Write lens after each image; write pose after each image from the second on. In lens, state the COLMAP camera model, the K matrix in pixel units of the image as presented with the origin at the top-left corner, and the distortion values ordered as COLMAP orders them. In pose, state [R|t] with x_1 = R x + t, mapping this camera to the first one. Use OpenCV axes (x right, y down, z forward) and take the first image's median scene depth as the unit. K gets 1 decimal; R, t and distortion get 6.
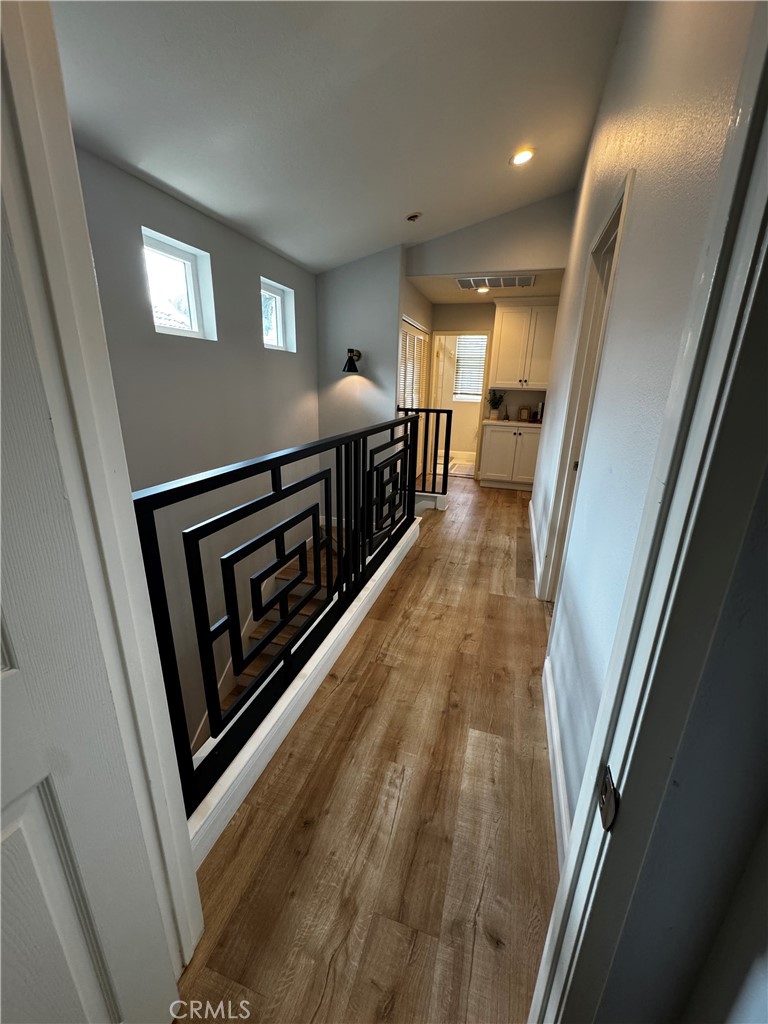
lens RADIAL K [[408.6, 0, 384.0], [0, 408.6, 502.0], [0, 0, 1]] dist [-0.004663, 0.000553]
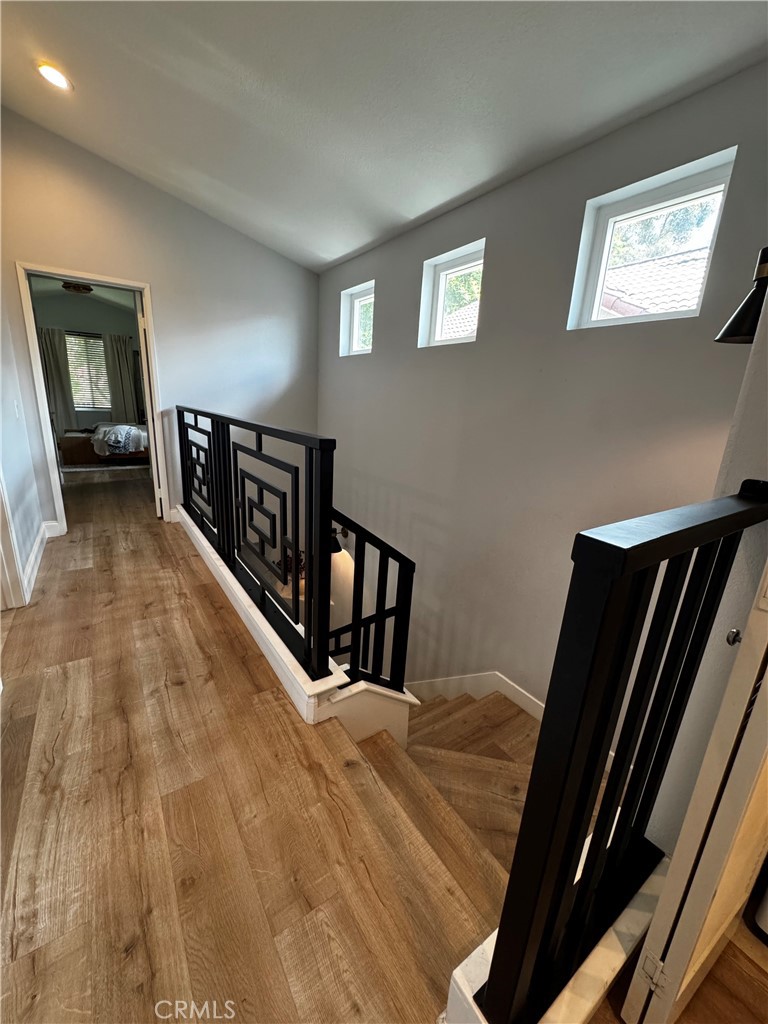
lens RADIAL K [[408.6, 0, 381.5], [0, 408.6, 511.4], [0, 0, 1]] dist [-0.004663, 0.000553]
pose [[-0.617886, 0.146689, -0.772463, 0.505915], [-0.291642, 0.869602, 0.398417, -0.456165], [0.730179, 0.471459, -0.494534, 1.777913]]
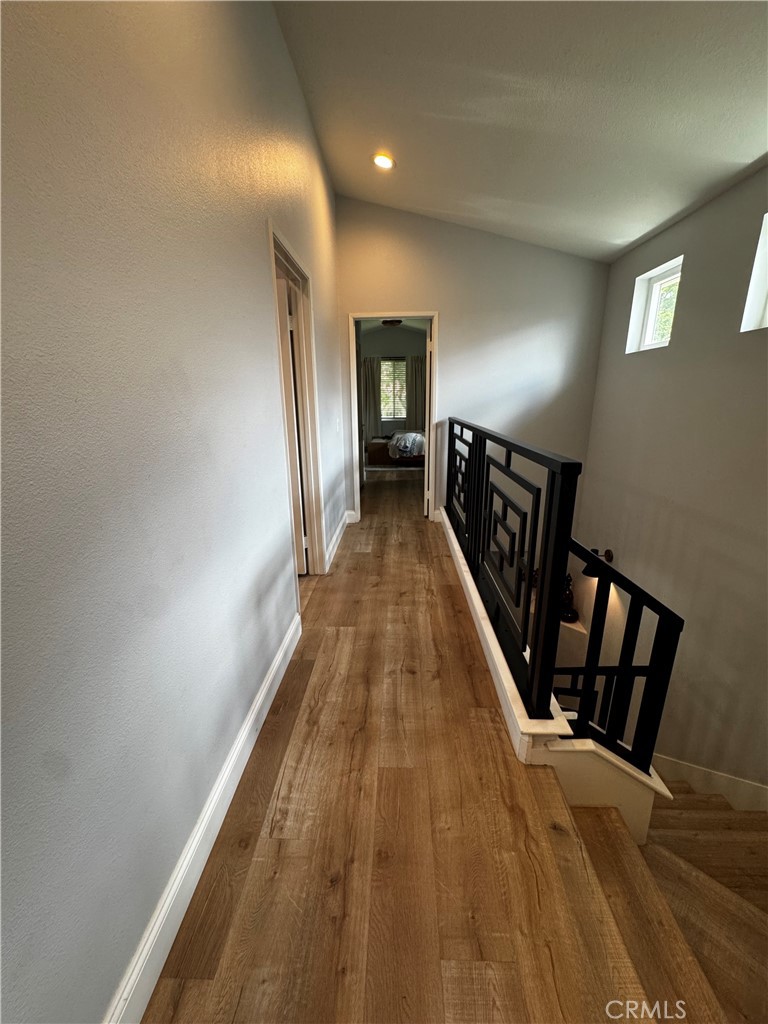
lens RADIAL K [[408.6, 0, 384.5], [0, 408.6, 509.8], [0, 0, 1]] dist [-0.004663, 0.000553]
pose [[-0.963771, 0.053369, -0.261336, 0.461405], [-0.092452, 0.852199, 0.514984, -0.485779], [0.250194, 0.520488, -0.816391, 1.783528]]
